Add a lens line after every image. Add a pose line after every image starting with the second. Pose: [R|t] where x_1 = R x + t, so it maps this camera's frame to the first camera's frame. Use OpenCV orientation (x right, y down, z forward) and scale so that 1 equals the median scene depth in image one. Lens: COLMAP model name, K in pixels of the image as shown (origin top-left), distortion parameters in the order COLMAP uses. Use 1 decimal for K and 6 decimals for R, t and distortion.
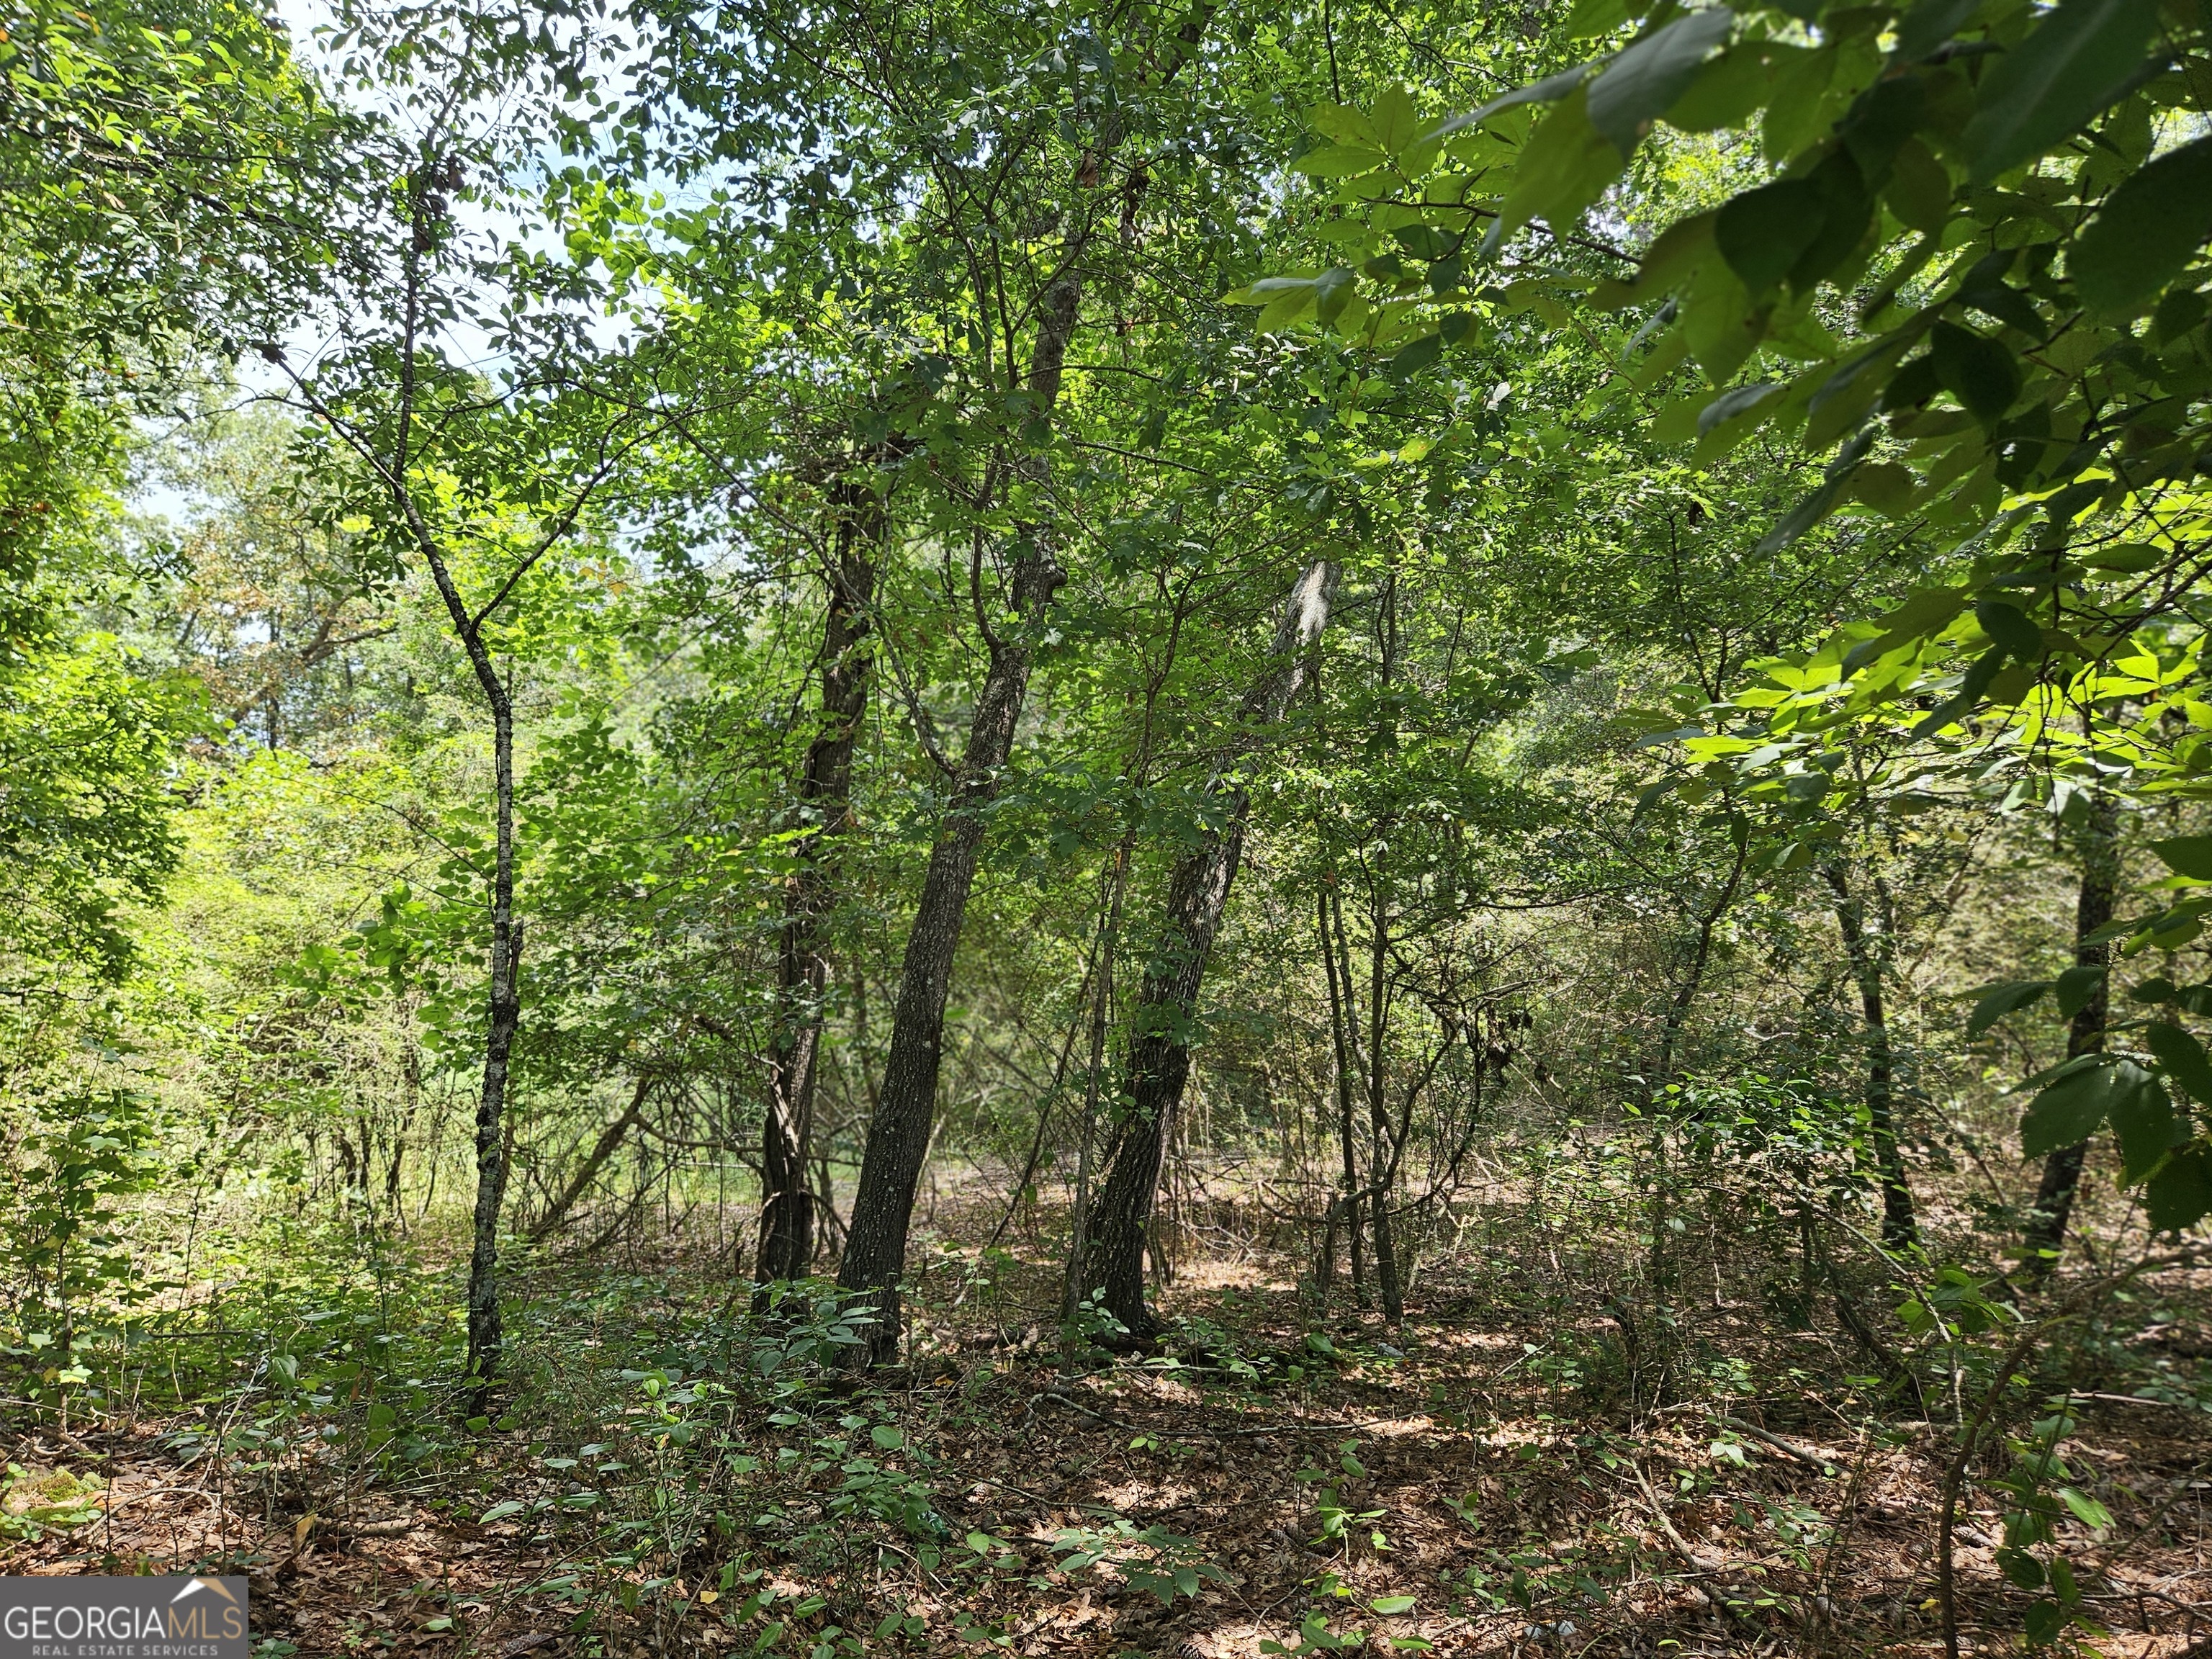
lens RADIAL K [[1477.6, 0, 1095.2], [0, 1477.6, 847.5], [0, 0, 1]] dist [0.077268, -0.065894]
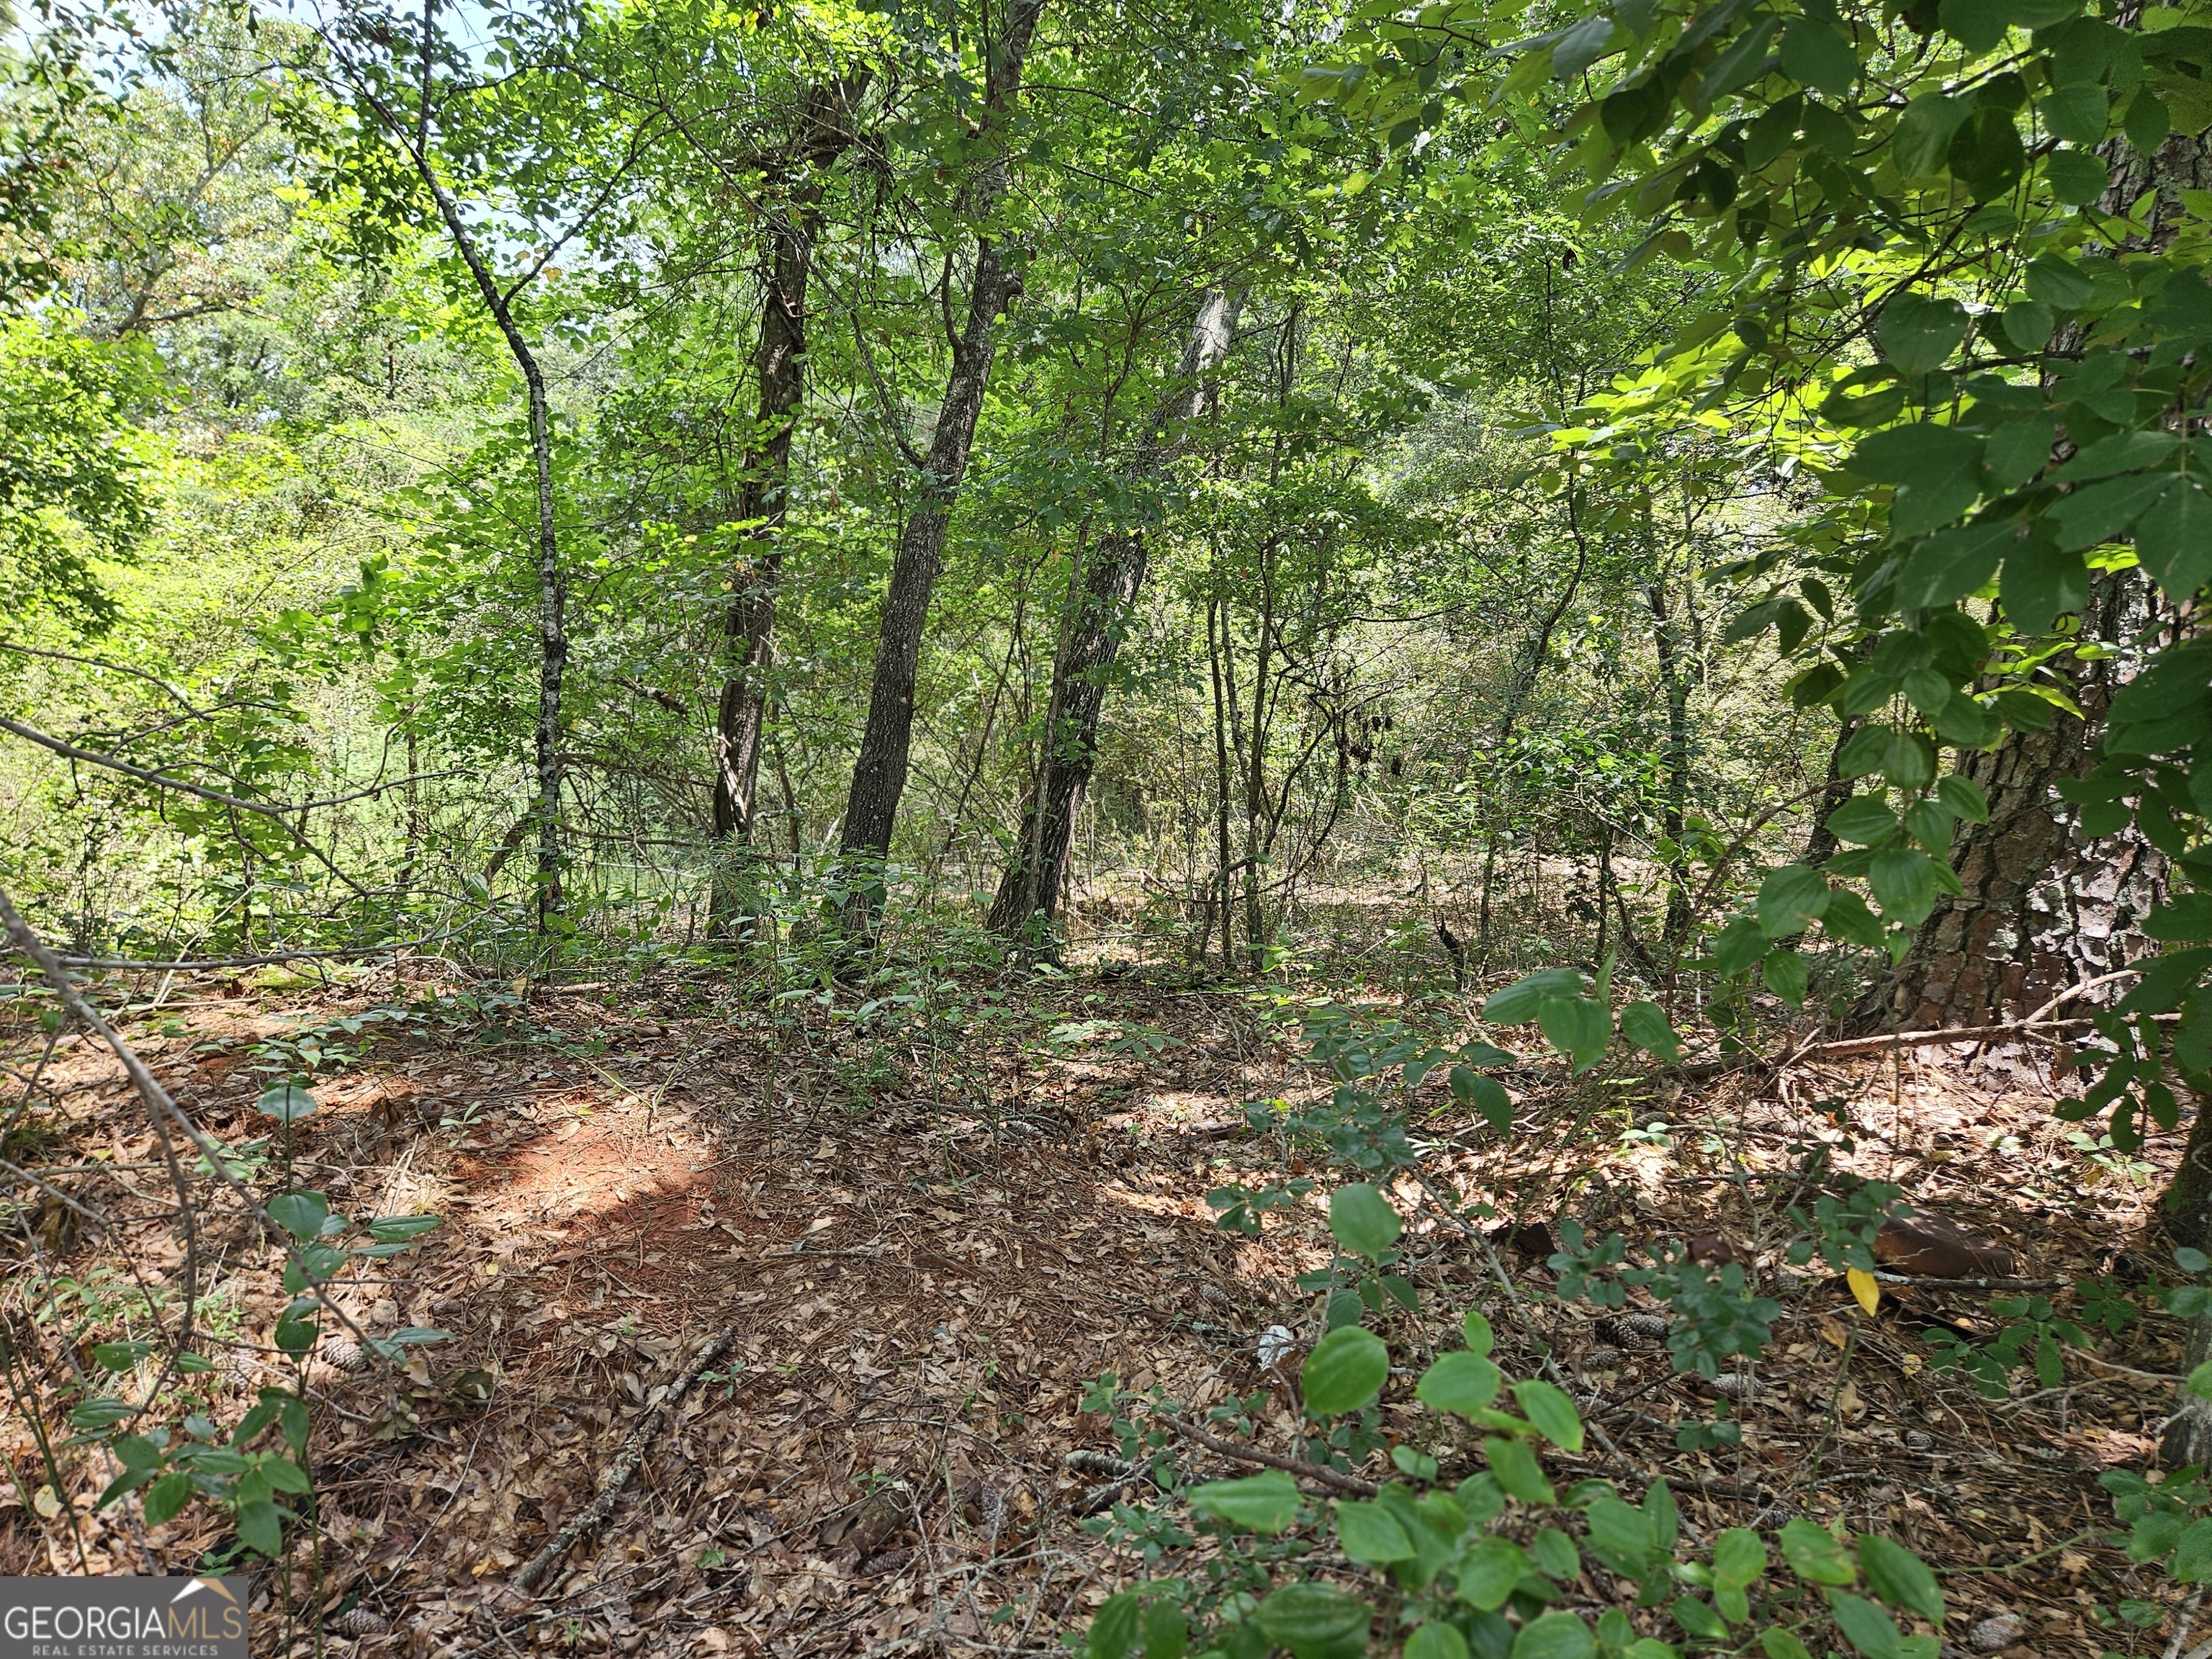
lens RADIAL K [[1477.6, 0, 1111.5], [0, 1477.6, 828.5], [0, 0, 1]] dist [0.077268, -0.065894]
pose [[0.993803, 0.014753, 0.110174, -0.059804], [-0.032153, 0.986937, 0.157867, 0.033488], [-0.106406, -0.160431, 0.981295, -0.142118]]
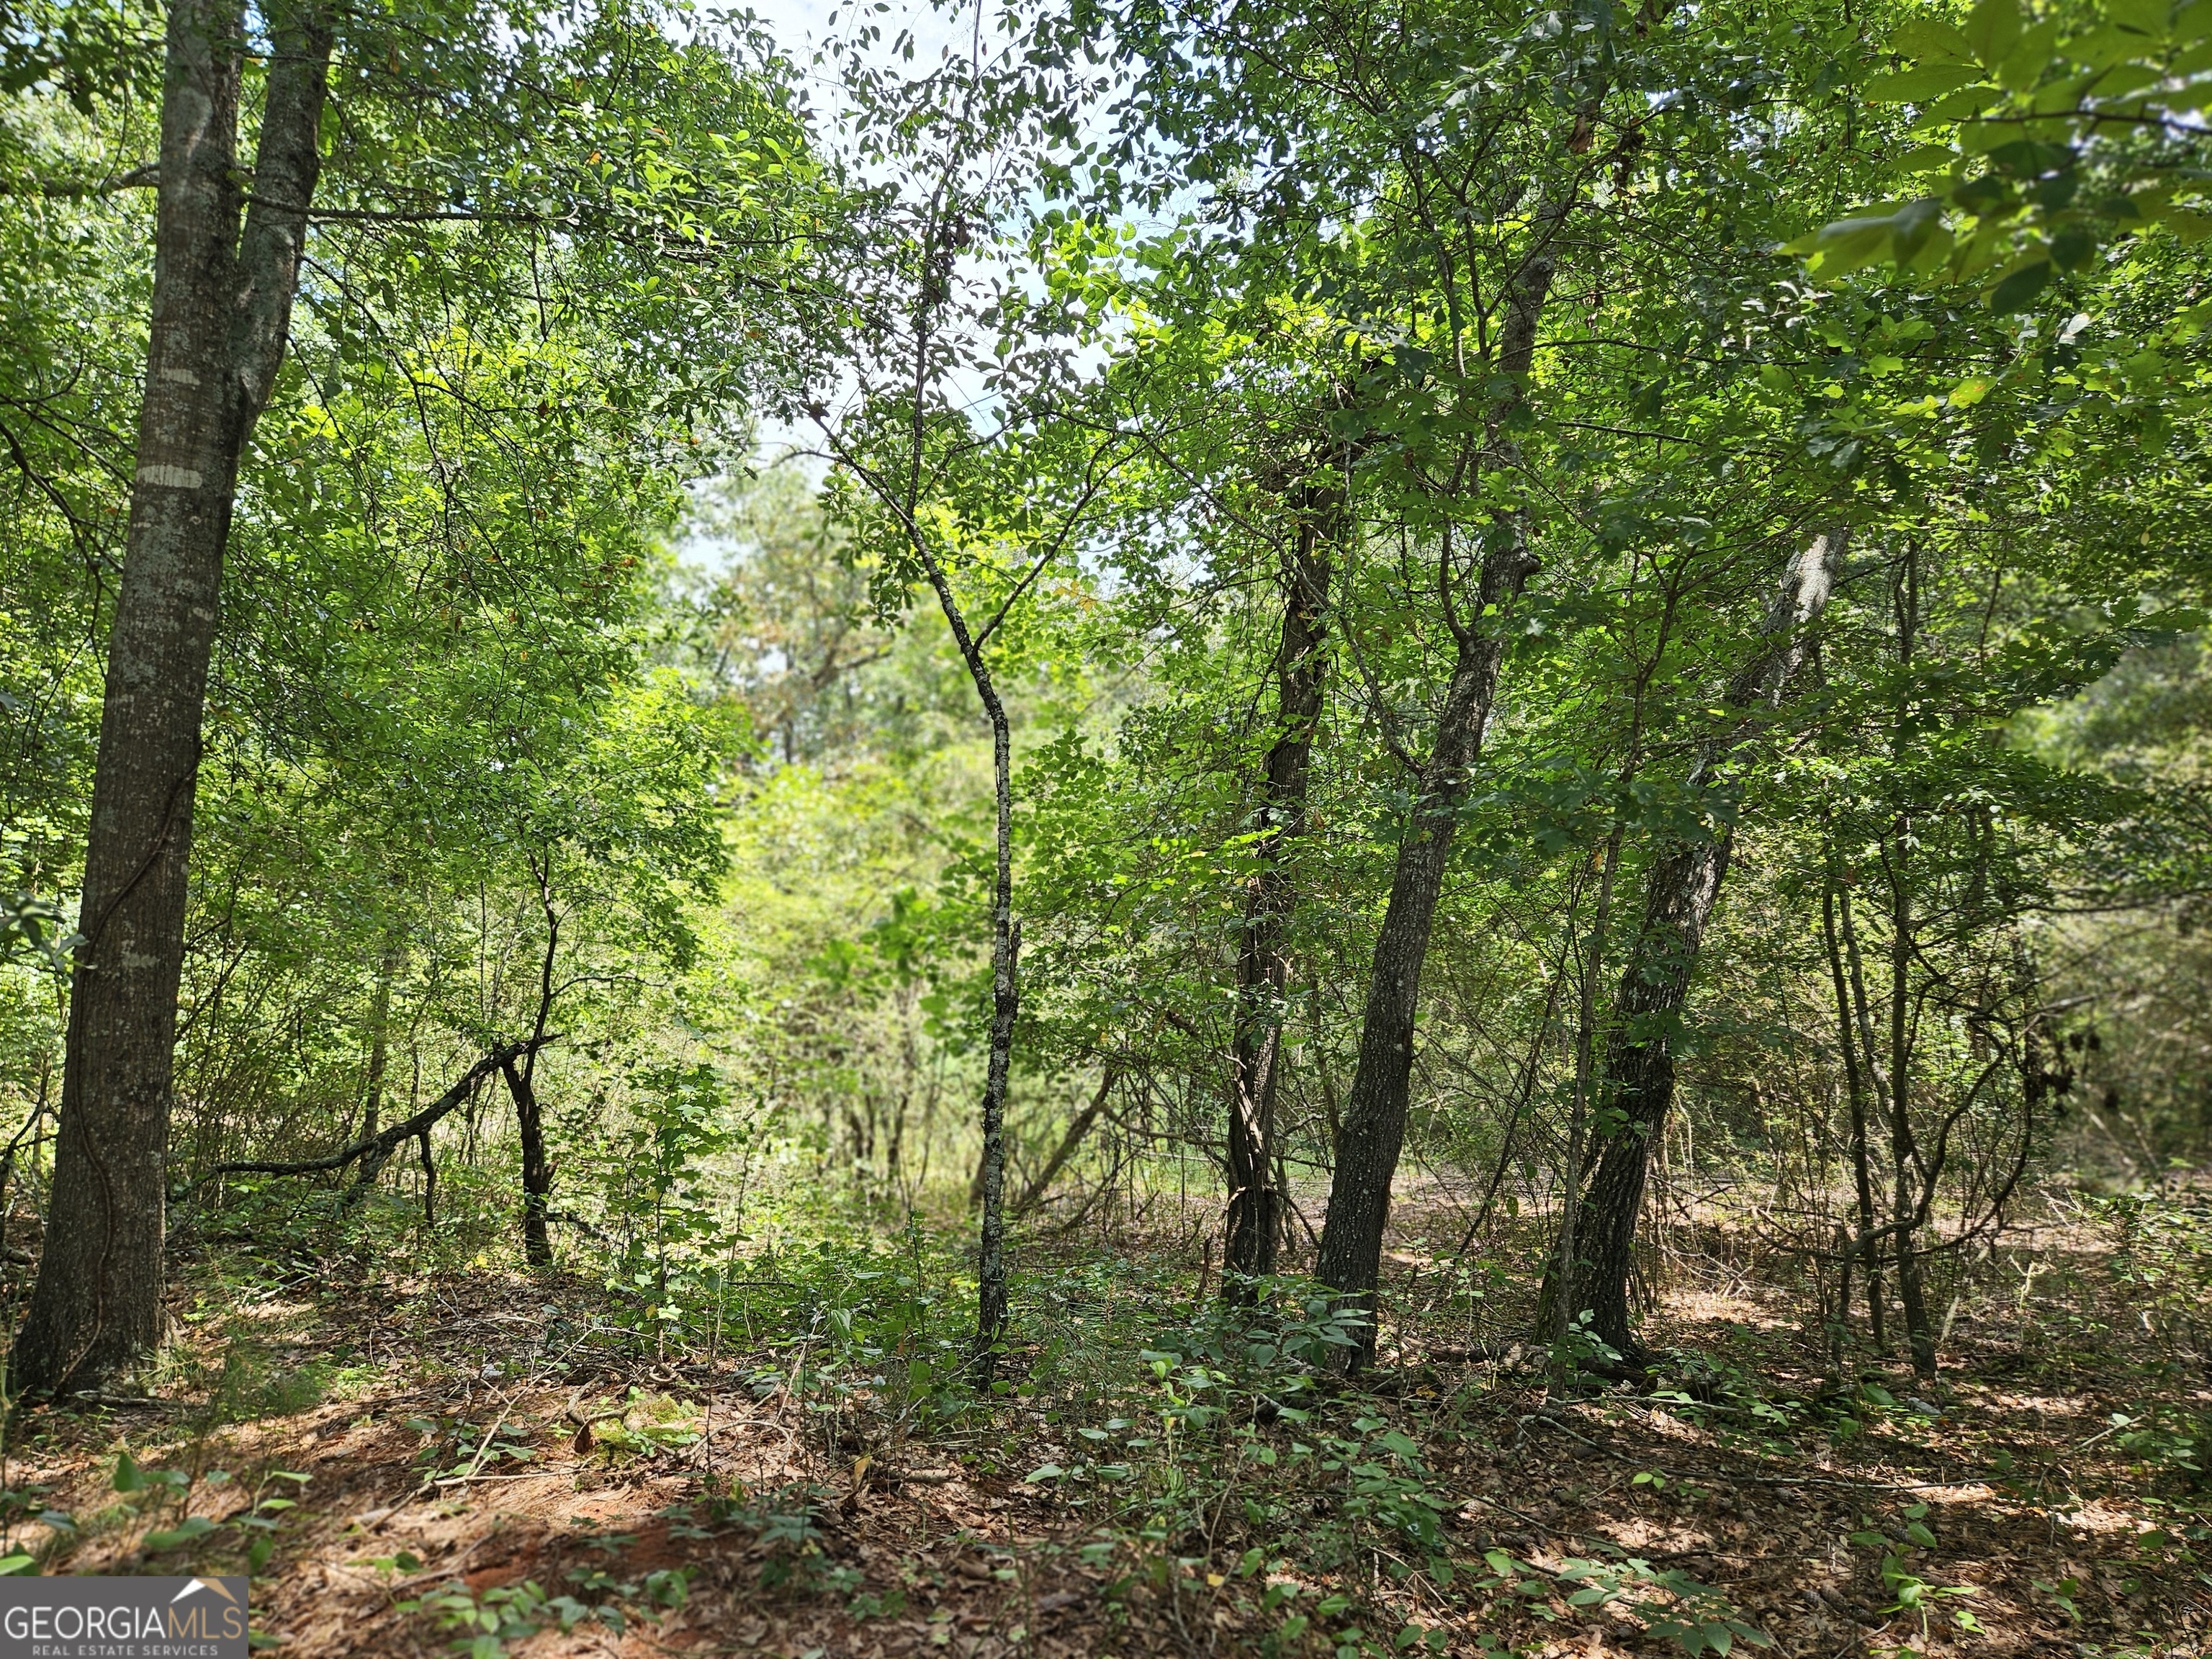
lens RADIAL K [[1477.6, 0, 1118.6], [0, 1477.6, 842.1], [0, 0, 1]] dist [0.077268, -0.065894]
pose [[0.960902, -0.009901, -0.276711, -0.013991], [0.008817, 0.999948, -0.005163, -0.000081], [0.276748, 0.002521, 0.960939, -0.001024]]
